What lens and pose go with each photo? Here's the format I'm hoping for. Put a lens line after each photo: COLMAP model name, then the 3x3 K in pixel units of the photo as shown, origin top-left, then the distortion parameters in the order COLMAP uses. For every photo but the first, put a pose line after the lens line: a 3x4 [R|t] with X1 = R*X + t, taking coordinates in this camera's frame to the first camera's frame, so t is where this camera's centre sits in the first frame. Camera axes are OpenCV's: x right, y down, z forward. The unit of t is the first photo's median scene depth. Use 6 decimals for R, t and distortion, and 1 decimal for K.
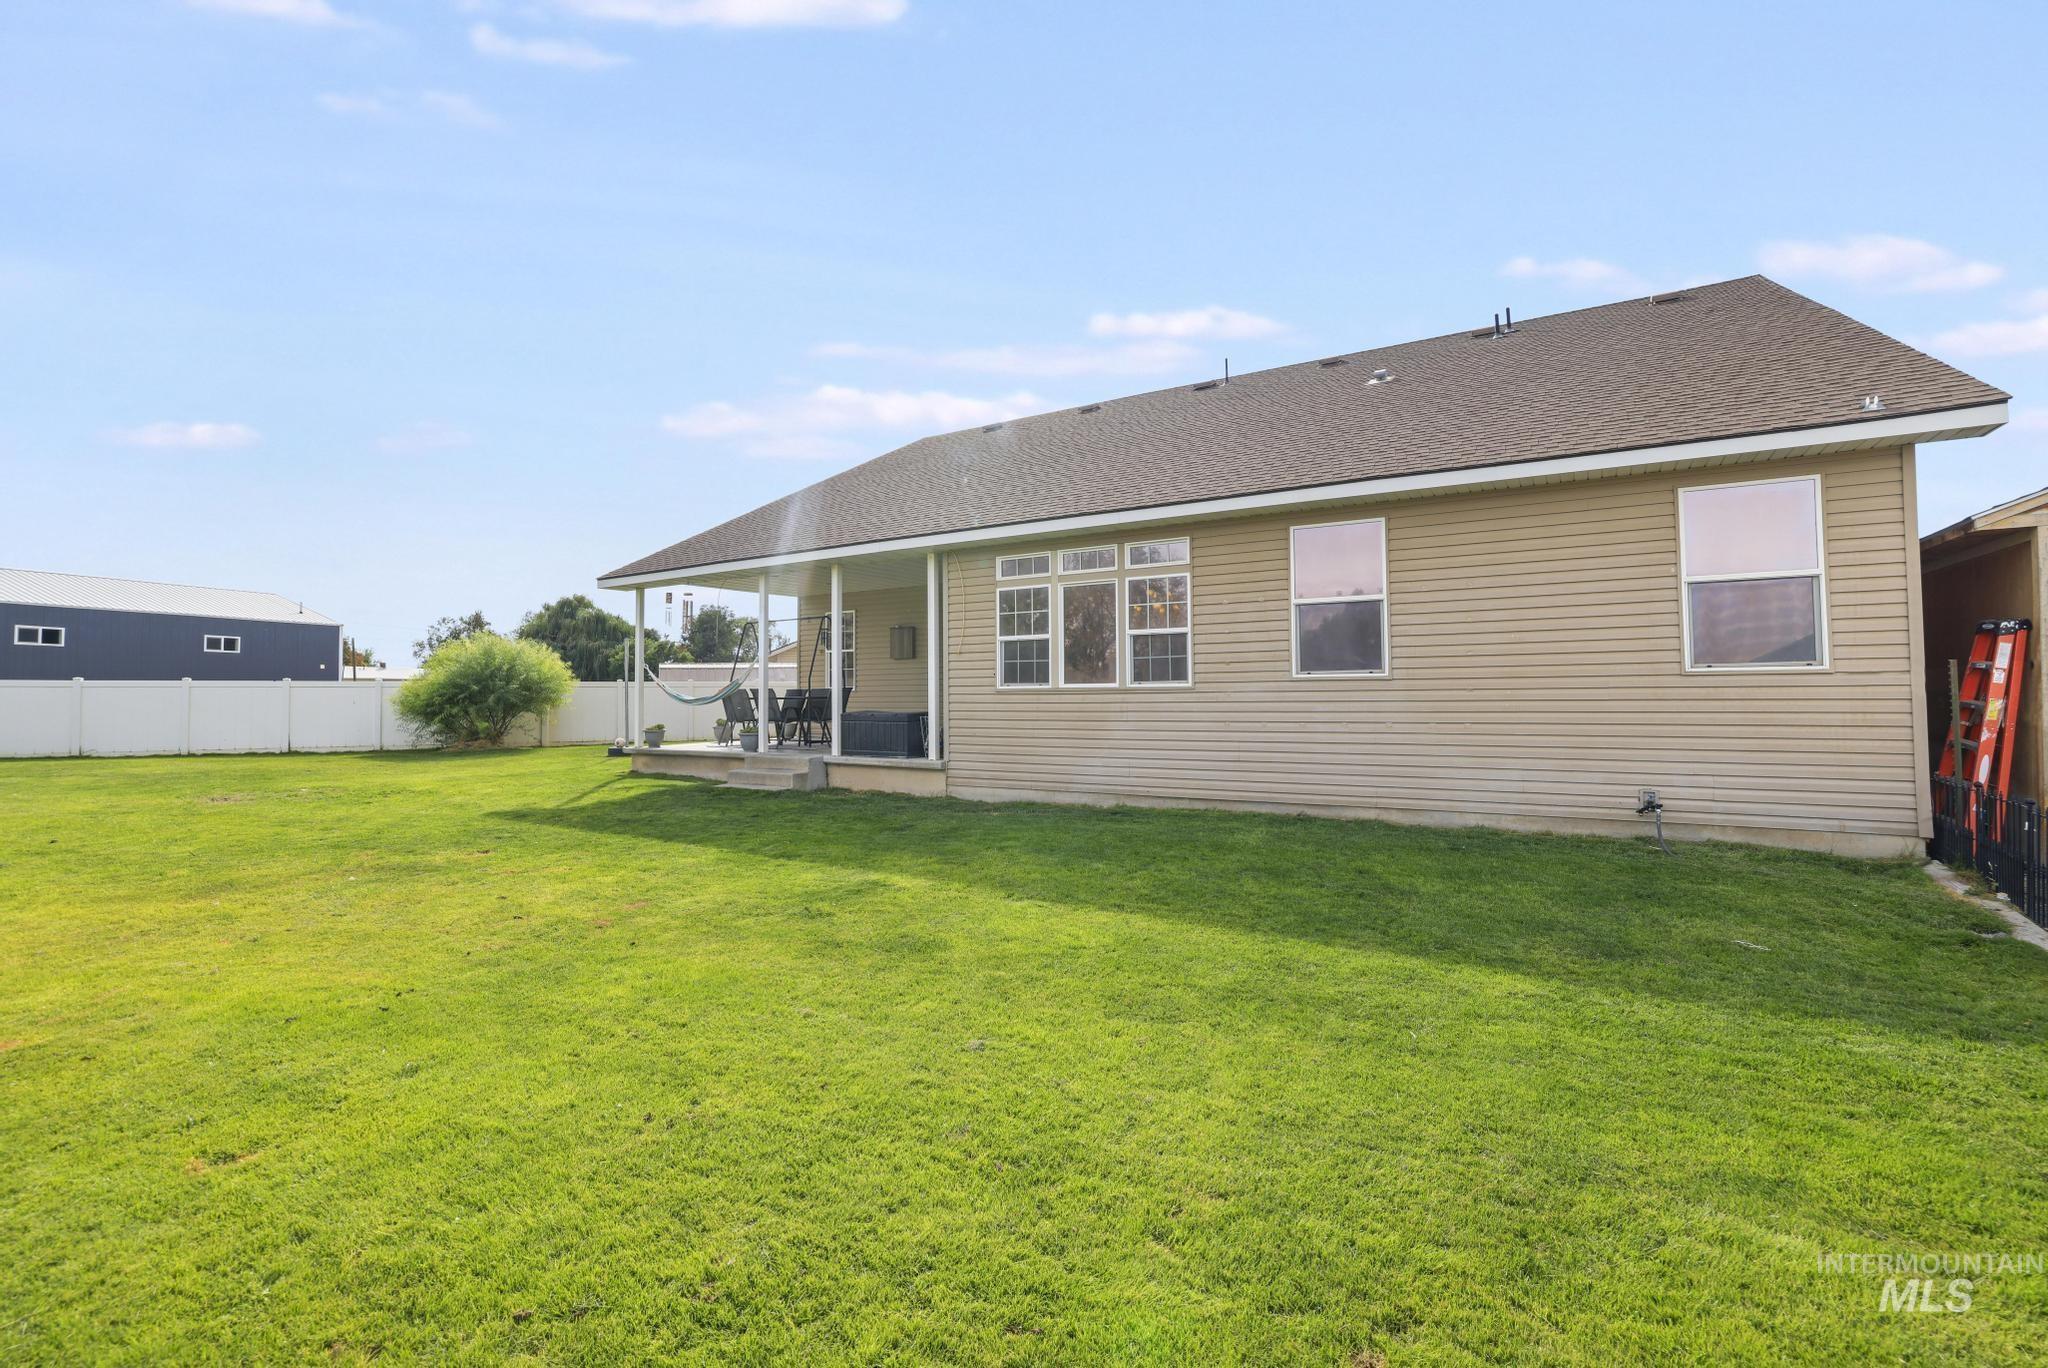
lens RADIAL K [[908.0, 0, 1024.0], [0, 908.0, 684.0], [0, 0, 1]] dist [-0.001530, -0.000494]
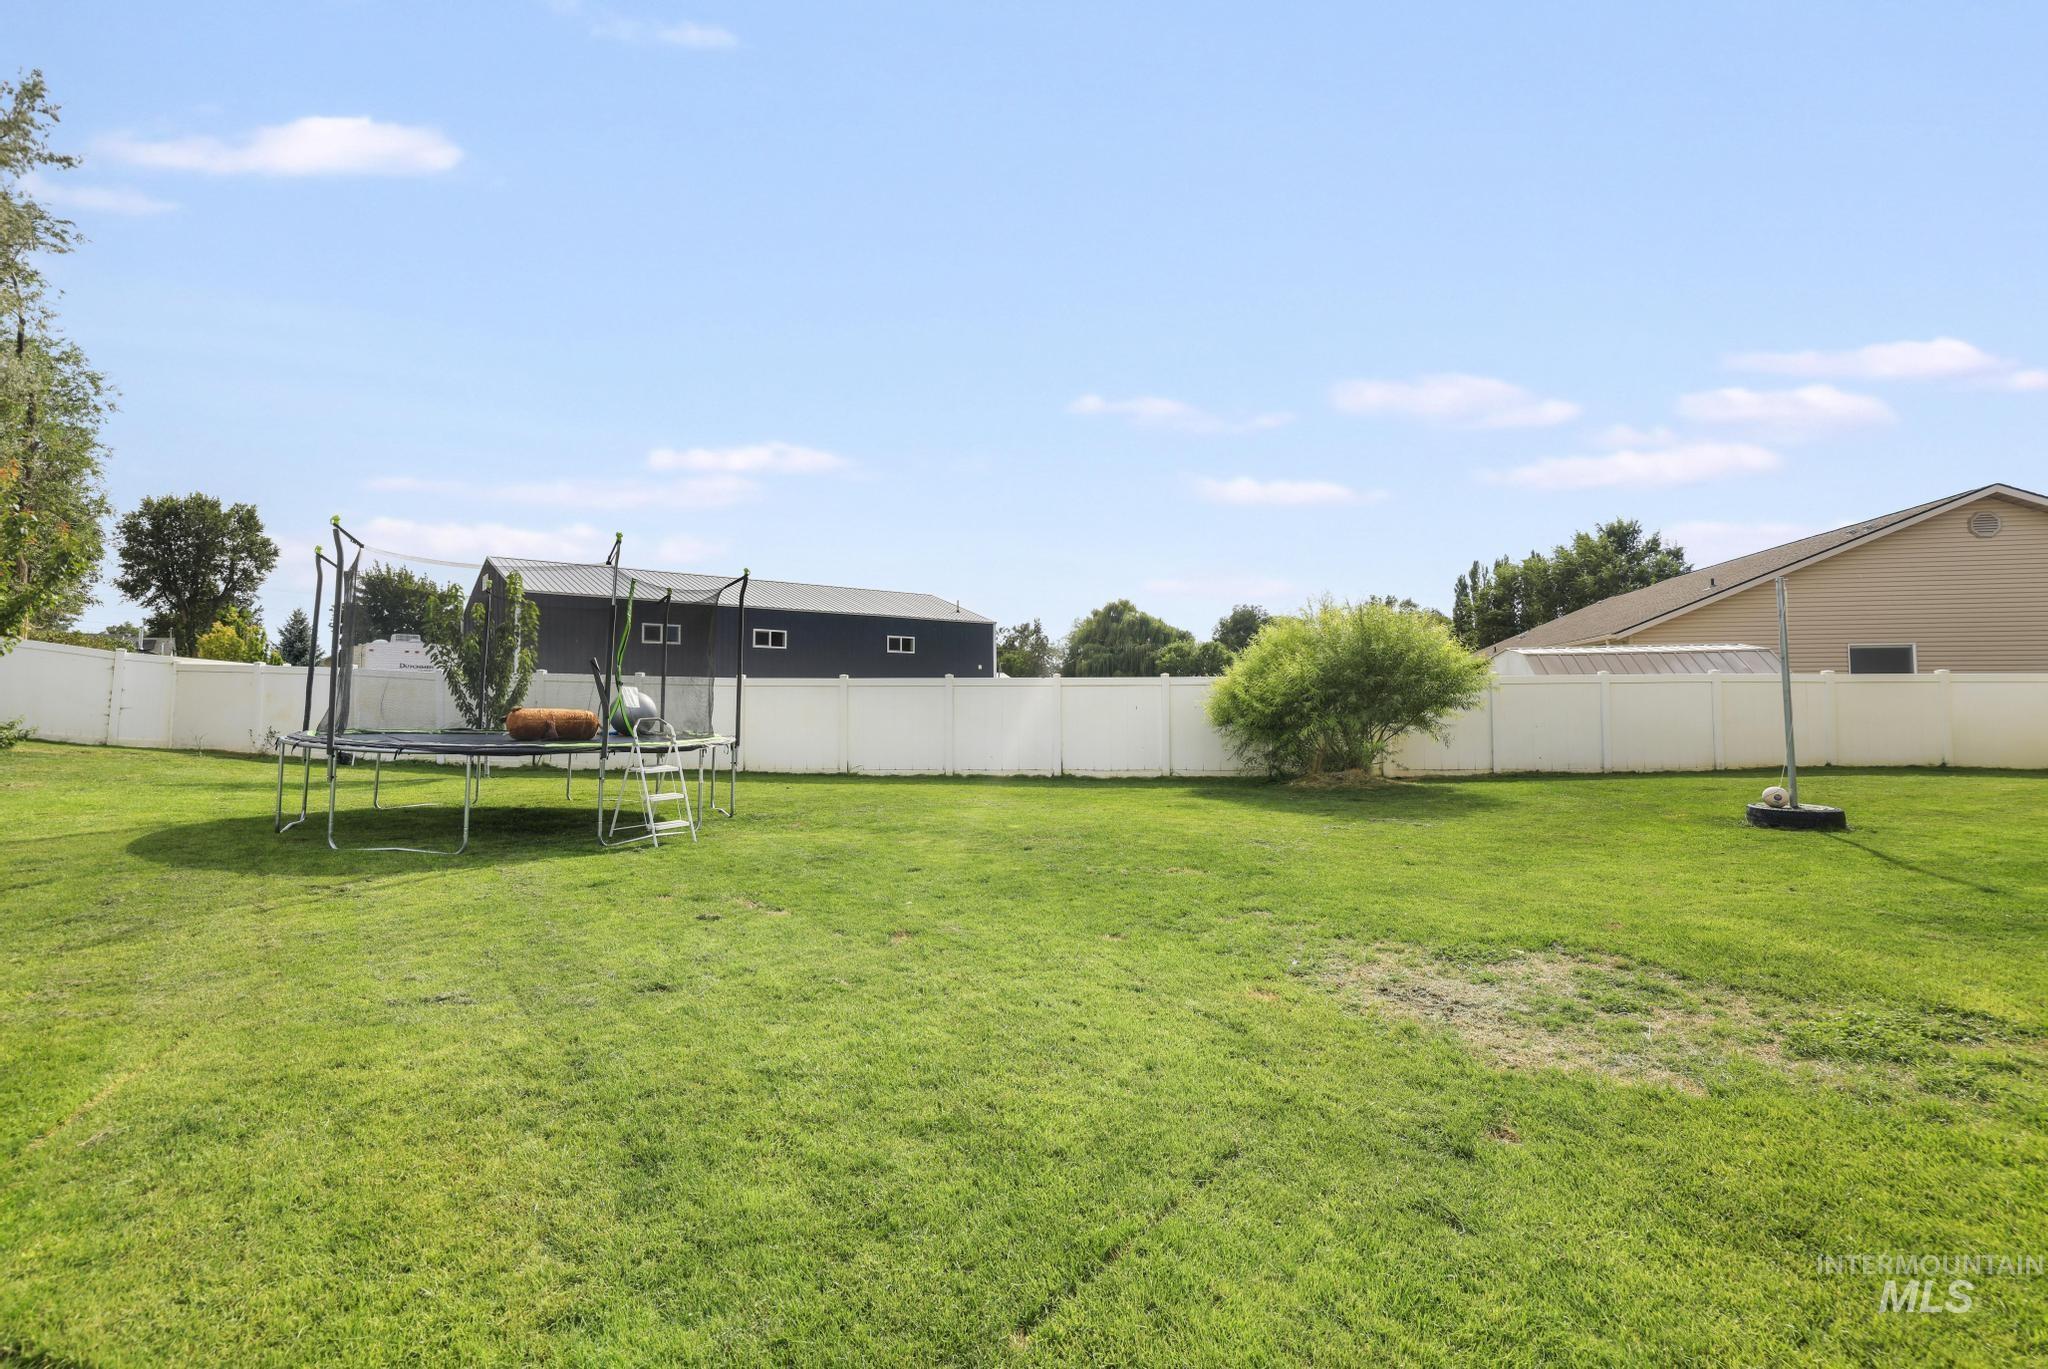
lens RADIAL K [[913.0, 0, 1024.0], [0, 913.0, 684.5], [0, 0, 1]] dist [-0.017959, 0.000086]
pose [[0.865664, -0.004174, -0.500608, -0.989686], [0.002574, 0.999989, -0.003886, 0.013278], [0.500619, 0.002075, 0.865665, 0.765596]]
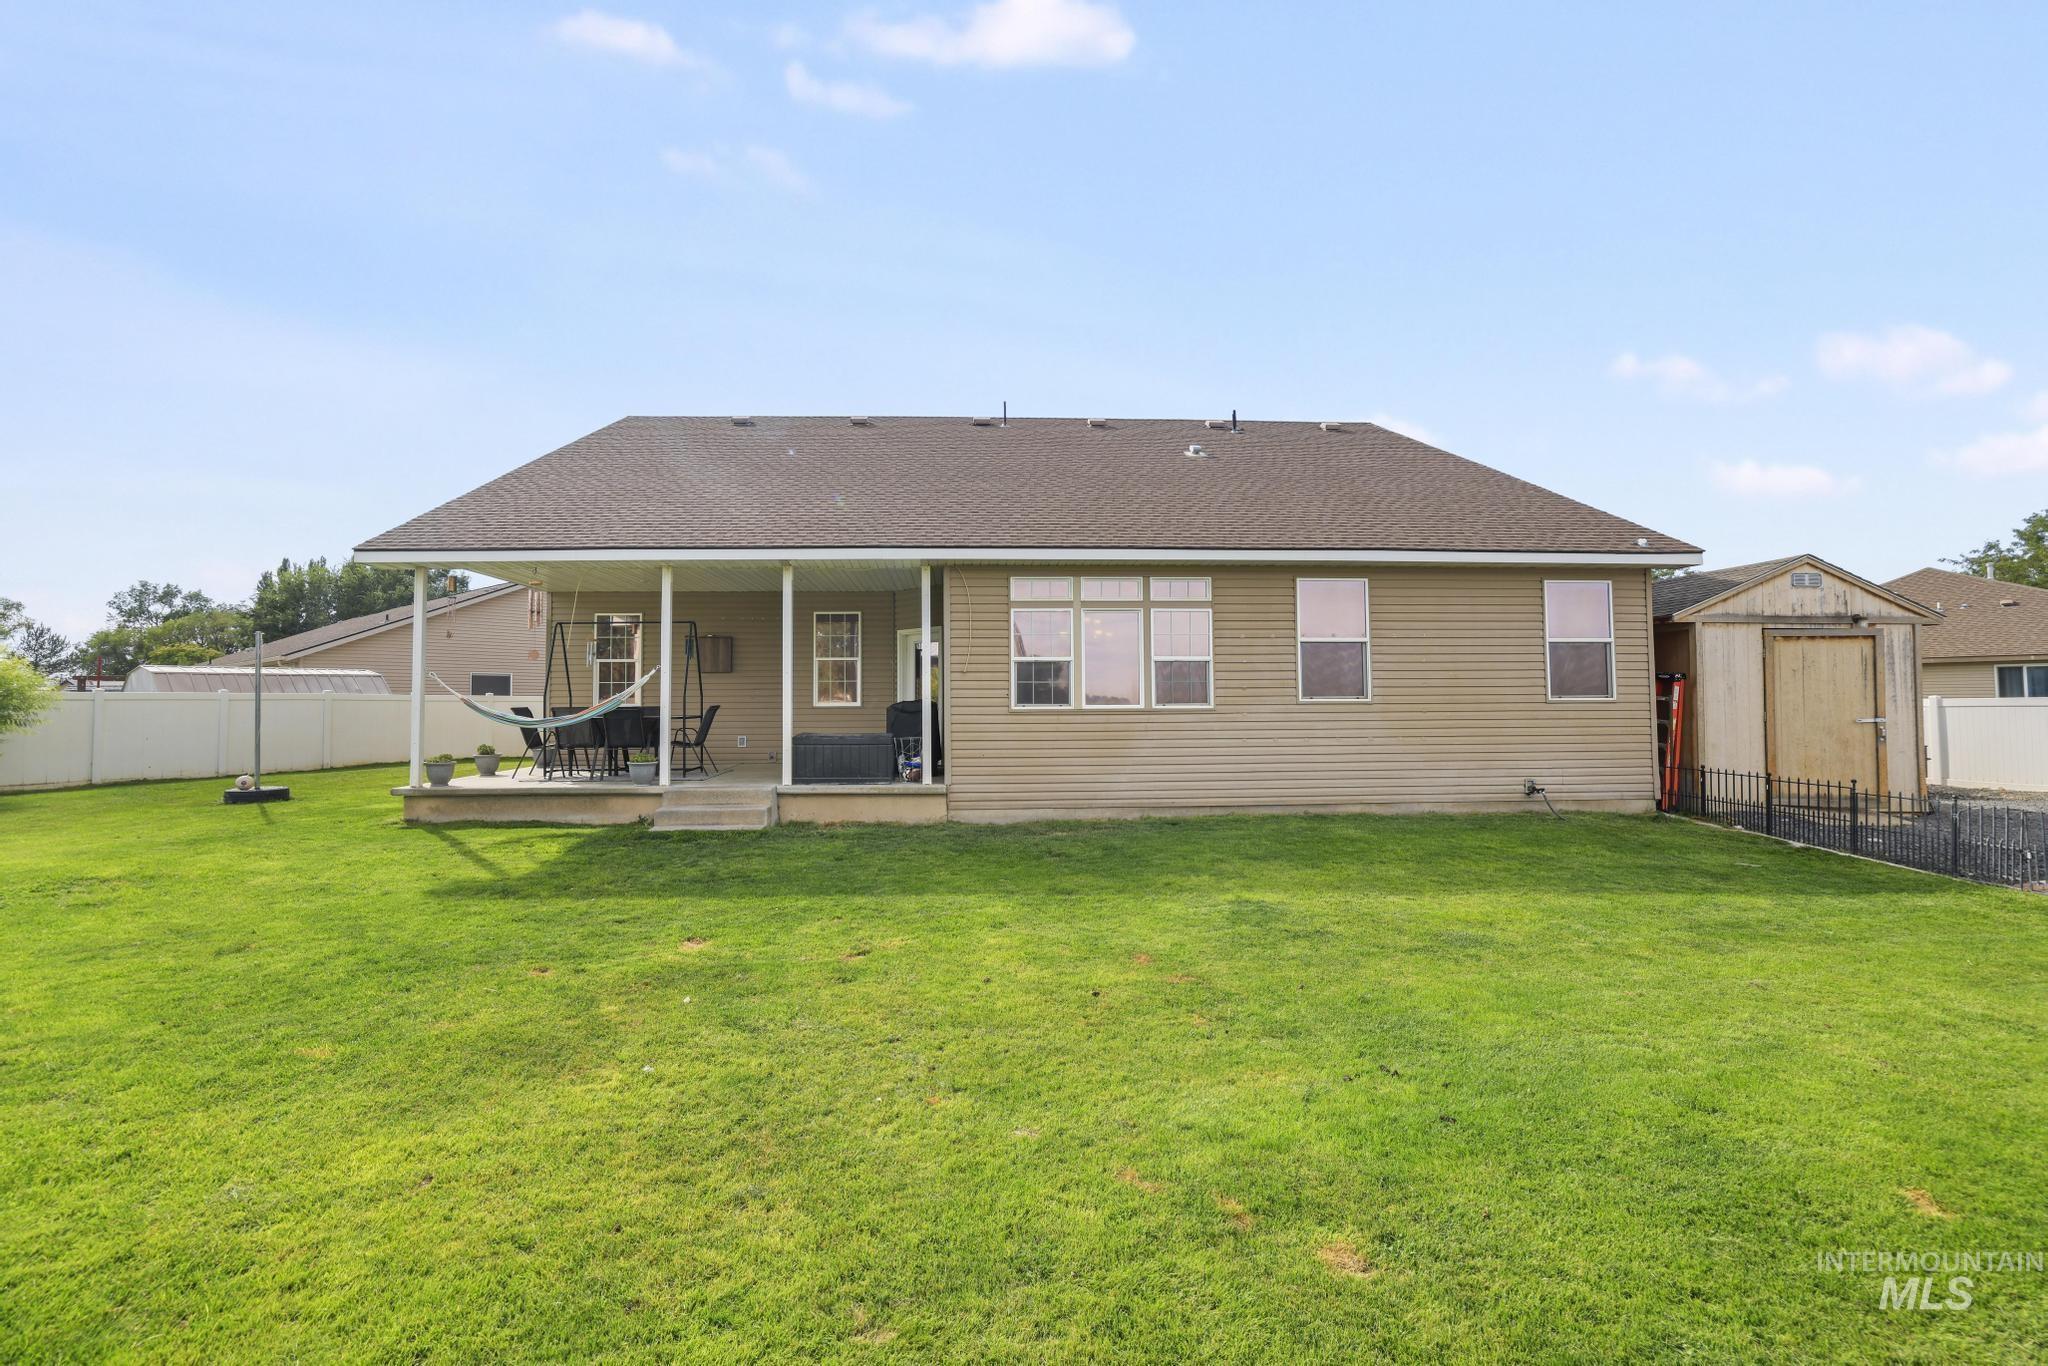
lens RADIAL K [[913.0, 0, 1024.0], [0, 913.0, 683.0], [0, 0, 1]] dist [-0.017959, 0.000086]
pose [[0.820518, 0.019455, 0.571289, -0.582816], [-0.008256, 0.999720, -0.022187, -0.001375], [-0.571561, 0.013489, 0.820449, 0.168458]]
